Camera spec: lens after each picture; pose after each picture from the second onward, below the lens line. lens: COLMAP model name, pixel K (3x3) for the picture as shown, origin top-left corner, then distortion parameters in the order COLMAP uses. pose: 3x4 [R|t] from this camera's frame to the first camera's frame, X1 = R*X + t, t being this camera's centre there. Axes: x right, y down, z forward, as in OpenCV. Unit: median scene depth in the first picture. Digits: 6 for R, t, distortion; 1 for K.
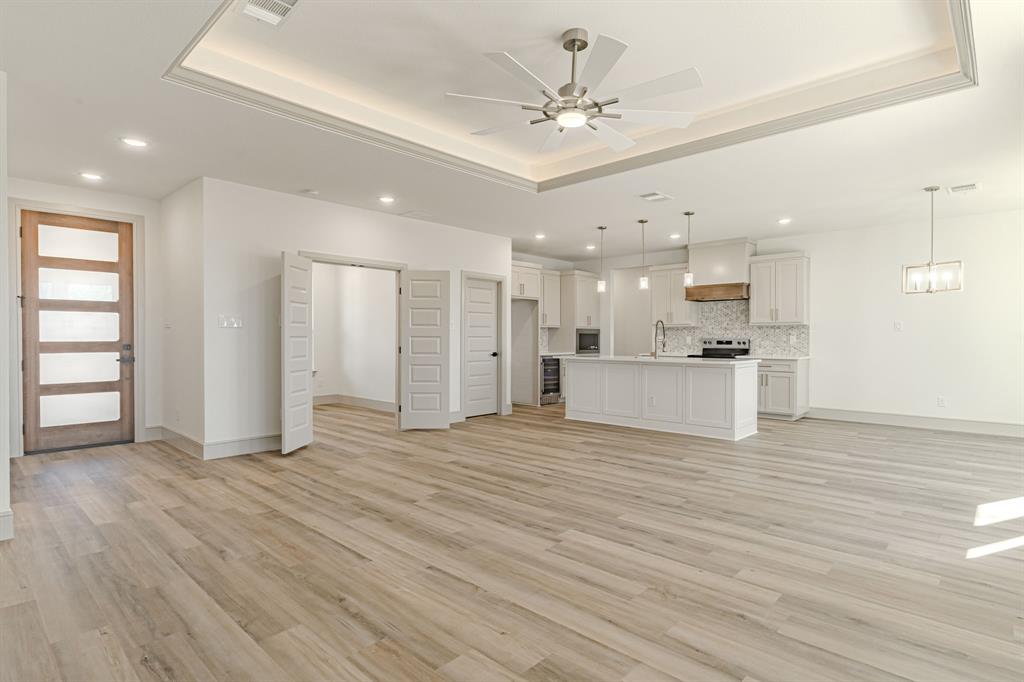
lens RADIAL K [[526.7, 0, 513.9], [0, 526.7, 342.9], [0, 0, 1]] dist [-0.002825, -0.000834]
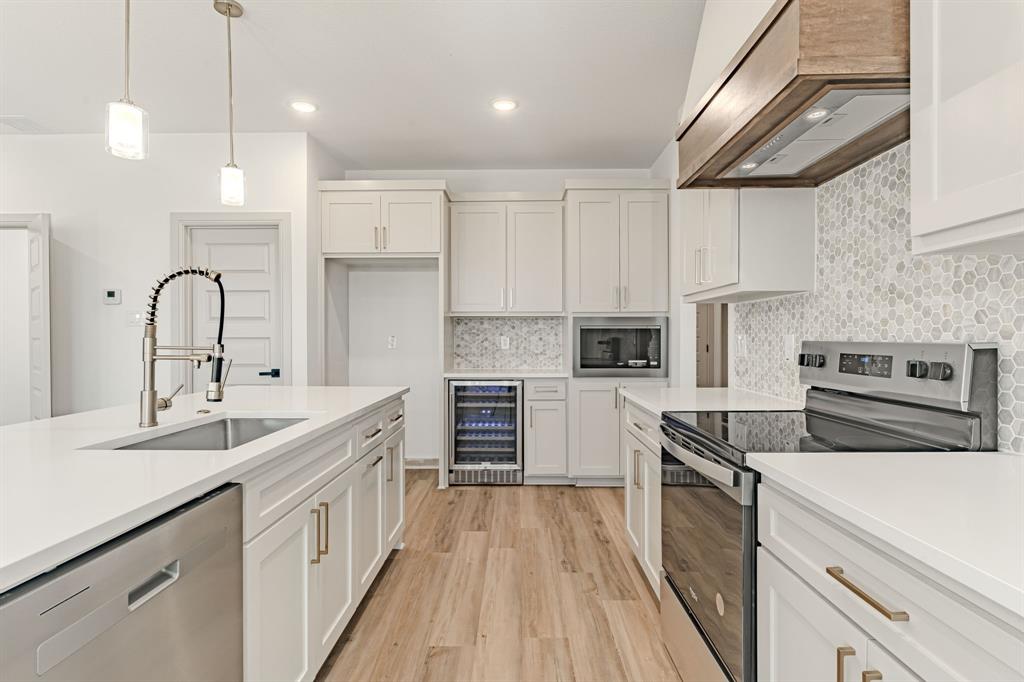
lens RADIAL K [[526.7, 0, 512.0], [0, 526.7, 341.0], [0, 0, 1]] dist [0.005204, -0.000410]
pose [[0.675527, 0.000909, -0.737334, 1.000833], [-0.003488, 0.999992, -0.001963, -0.018321], [0.737327, 0.003898, 0.675525, 1.703841]]
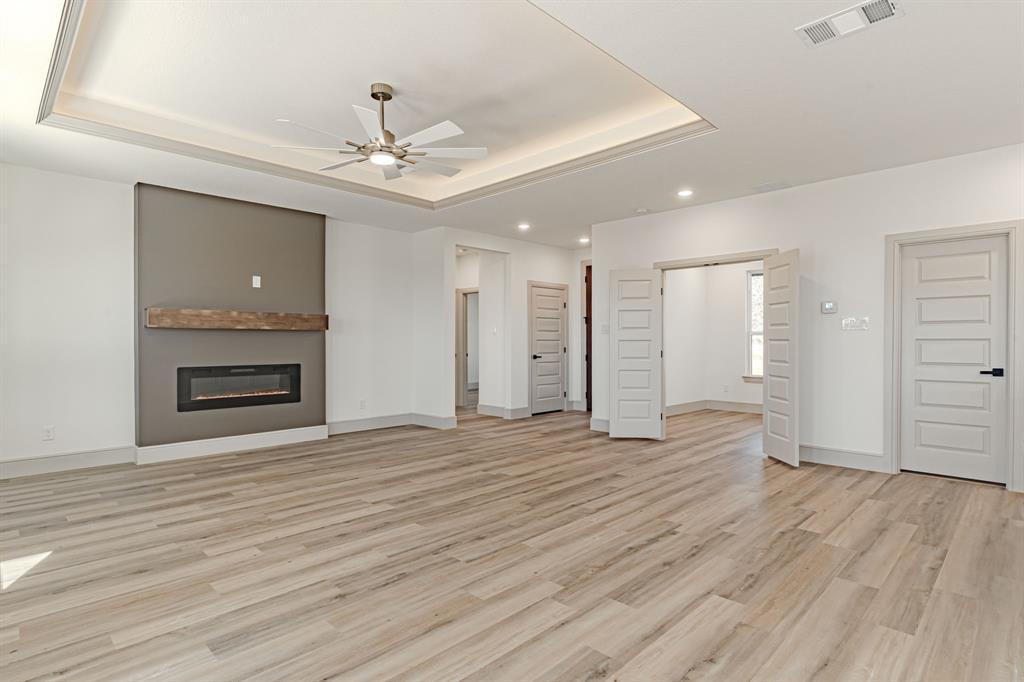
lens RADIAL K [[526.7, 0, 513.9], [0, 526.7, 342.9], [0, 0, 1]] dist [-0.002825, -0.000834]
pose [[-0.029749, 0.002774, -0.999554, 1.049362], [-0.007361, 0.999968, 0.002994, -0.012942], [0.999530, 0.007447, -0.029728, 1.073090]]
